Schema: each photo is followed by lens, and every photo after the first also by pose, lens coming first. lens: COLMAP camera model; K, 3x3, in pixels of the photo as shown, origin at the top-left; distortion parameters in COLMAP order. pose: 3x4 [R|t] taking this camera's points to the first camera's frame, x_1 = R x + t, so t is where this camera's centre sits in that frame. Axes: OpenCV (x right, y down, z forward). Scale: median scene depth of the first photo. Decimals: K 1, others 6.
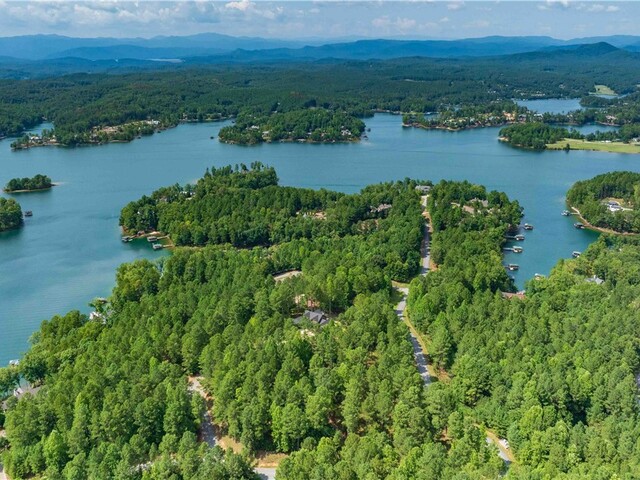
lens RADIAL K [[604.6, 0, 320.0], [0, 604.6, 240.0], [0, 0, 1]] dist [-0.015400, -0.029450]
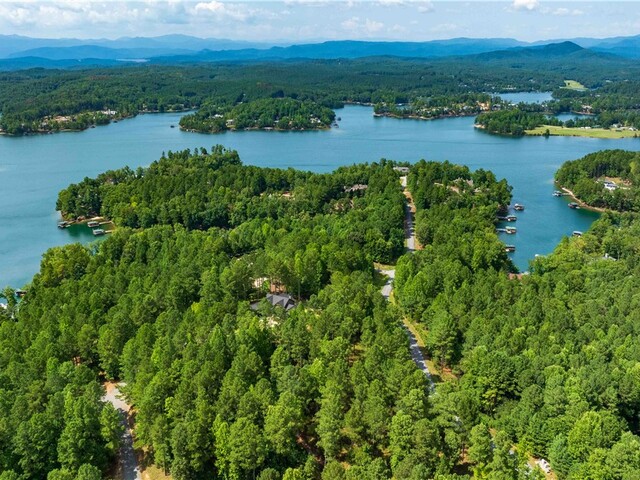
lens RADIAL K [[604.6, 0, 320.0], [0, 604.6, 240.0], [0, 0, 1]] dist [-0.015400, -0.029450]
pose [[0.998712, -0.012208, 0.049240, 0.004859], [0.012406, 0.999916, -0.003718, 0.039184], [-0.049191, 0.004324, 0.998780, 0.168628]]
